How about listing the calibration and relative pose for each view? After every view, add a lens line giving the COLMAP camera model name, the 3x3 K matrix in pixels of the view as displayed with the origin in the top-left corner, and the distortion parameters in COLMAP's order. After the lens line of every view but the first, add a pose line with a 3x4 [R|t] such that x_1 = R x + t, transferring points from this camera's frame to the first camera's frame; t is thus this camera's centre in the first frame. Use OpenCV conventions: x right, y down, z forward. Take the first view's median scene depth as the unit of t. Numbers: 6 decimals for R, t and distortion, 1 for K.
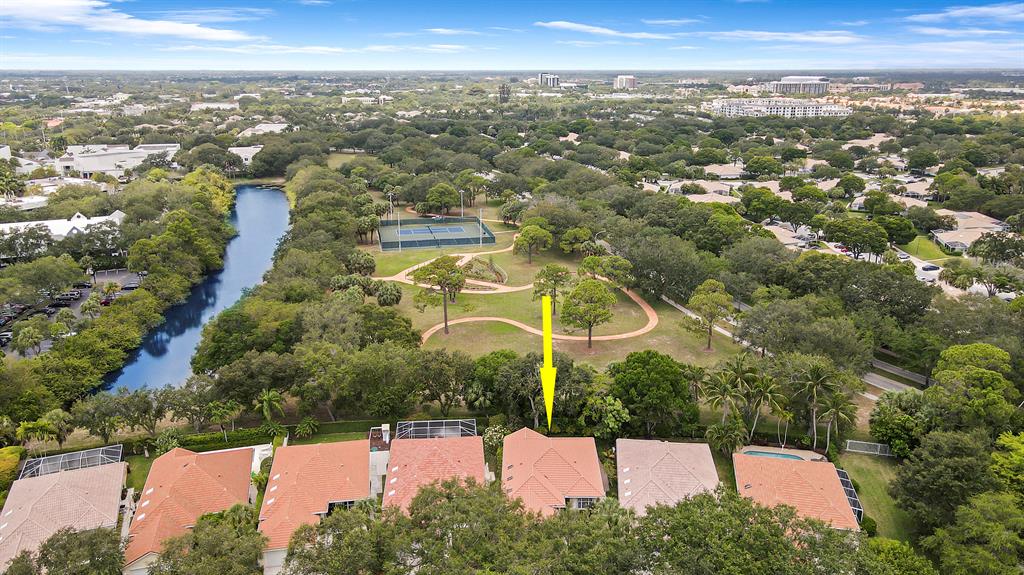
lens RADIAL K [[748.1, 0, 512.0], [0, 748.1, 287.5], [0, 0, 1]] dist [-0.001331, 0.000193]
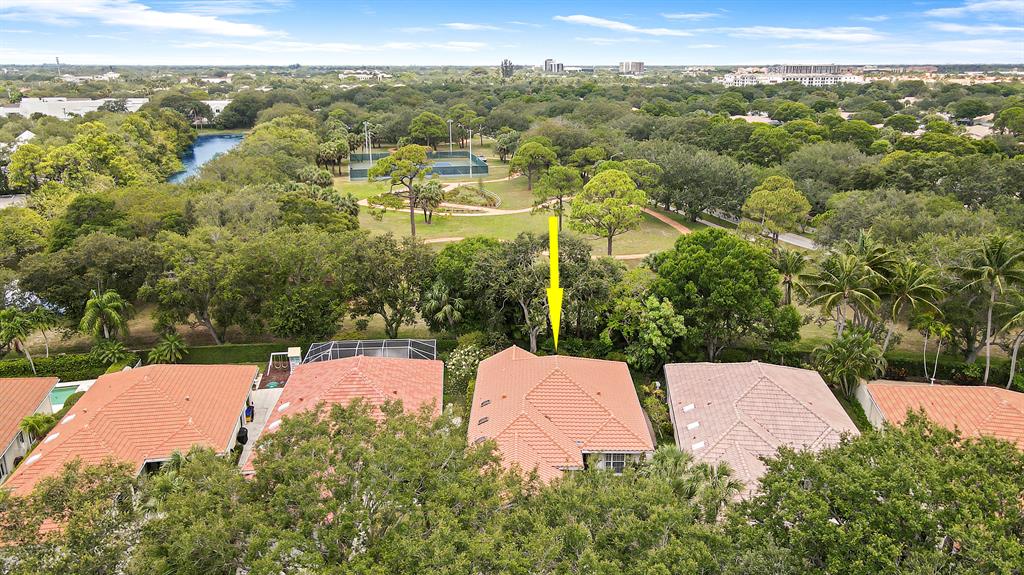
lens RADIAL K [[713.5, 0, 512.0], [0, 713.5, 287.5], [0, 0, 1]] dist [0.004726, 0.003909]
pose [[0.999950, -0.002861, -0.009550, 0.021329], [0.002788, 0.999966, -0.007717, 0.141197], [0.009572, 0.007690, 0.999925, 0.410685]]
